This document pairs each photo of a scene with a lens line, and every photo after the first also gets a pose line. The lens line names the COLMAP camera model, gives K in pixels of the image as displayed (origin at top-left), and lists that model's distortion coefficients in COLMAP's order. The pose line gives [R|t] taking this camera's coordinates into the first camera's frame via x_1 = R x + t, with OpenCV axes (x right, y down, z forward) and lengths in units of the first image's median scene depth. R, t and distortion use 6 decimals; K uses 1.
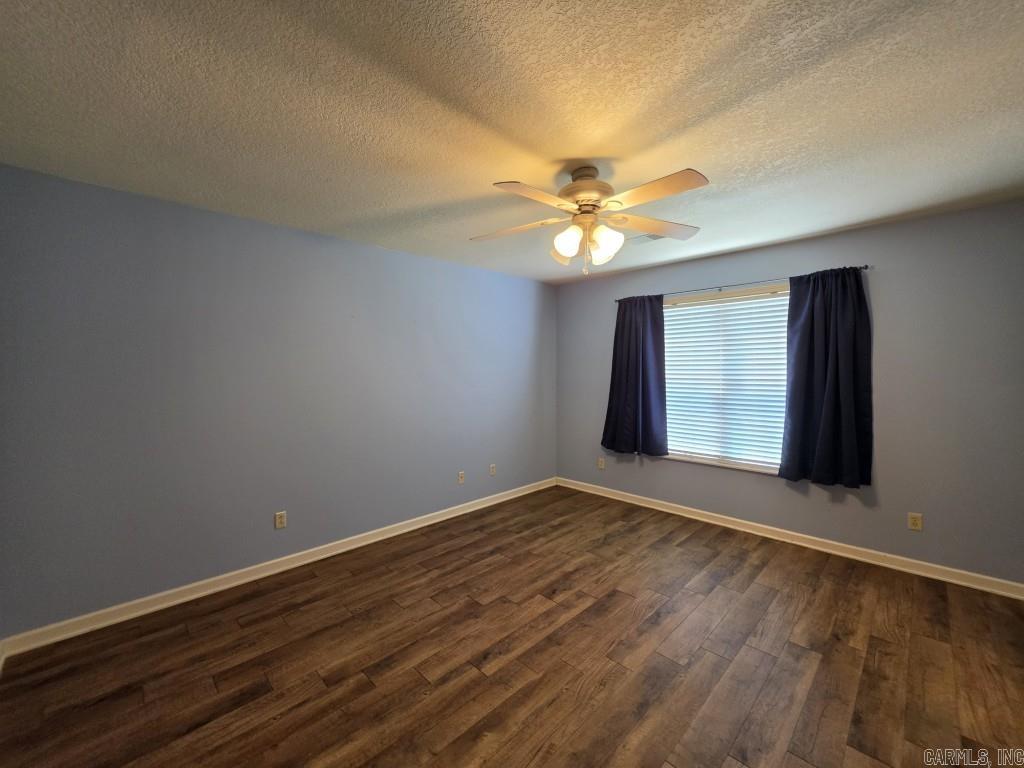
lens RADIAL K [[411.0, 0, 511.3], [0, 411.0, 377.6], [0, 0, 1]] dist [-0.003629, 0.000095]
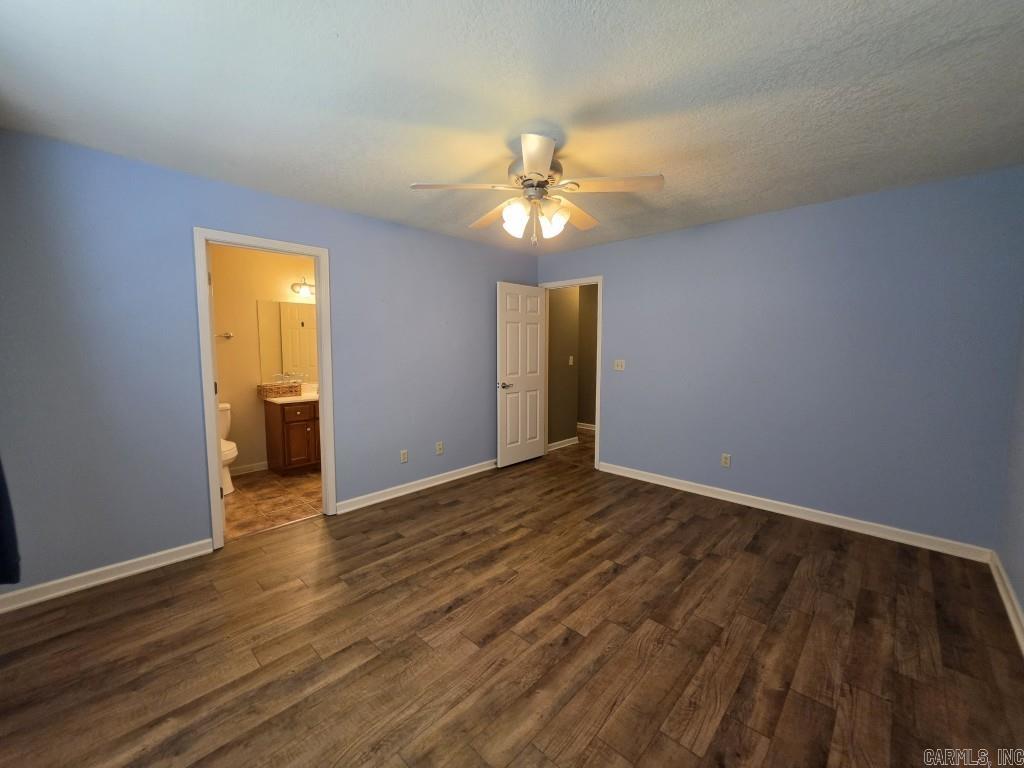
lens RADIAL K [[411.0, 0, 505.2], [0, 411.0, 378.9], [0, 0, 1]] dist [-0.003629, 0.000095]
pose [[-0.999915, 0.005584, -0.011802, 0.238111], [0.004392, 0.995100, 0.098781, -0.019287], [0.012295, 0.098721, -0.995039, 1.829911]]
